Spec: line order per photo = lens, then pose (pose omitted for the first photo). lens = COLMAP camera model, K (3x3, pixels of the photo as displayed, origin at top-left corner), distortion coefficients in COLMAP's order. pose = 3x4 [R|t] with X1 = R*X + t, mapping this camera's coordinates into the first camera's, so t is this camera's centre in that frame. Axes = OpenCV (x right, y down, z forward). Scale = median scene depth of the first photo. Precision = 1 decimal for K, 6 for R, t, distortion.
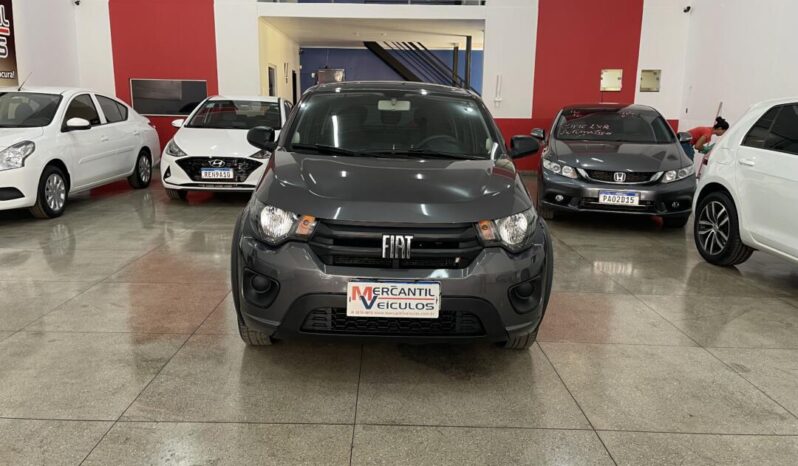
lens RADIAL K [[602.1, 0, 396.2], [0, 602.1, 231.9], [0, 0, 1]] dist [0.008492, -0.007705]
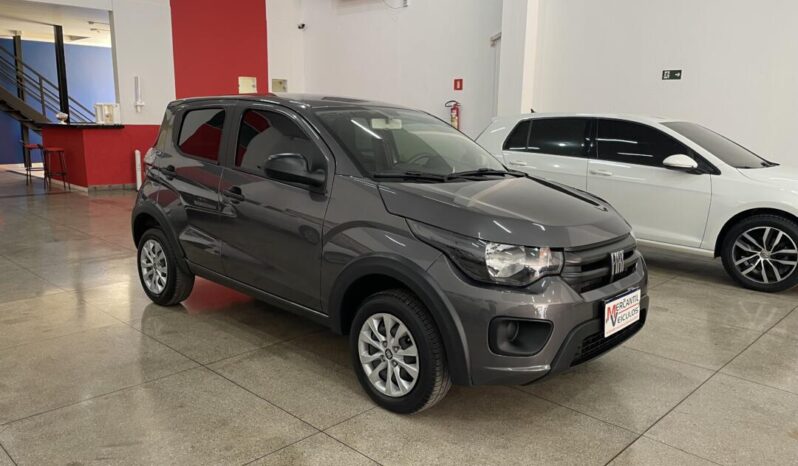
lens RADIAL K [[602.1, 0, 399.2], [0, 602.1, 233.7], [0, 0, 1]] dist [0.008492, -0.007705]
pose [[0.694130, -0.132427, 0.707564, -0.219569], [0.132183, 0.989667, 0.055552, -0.029122], [-0.707610, 0.054967, 0.704462, 0.112153]]
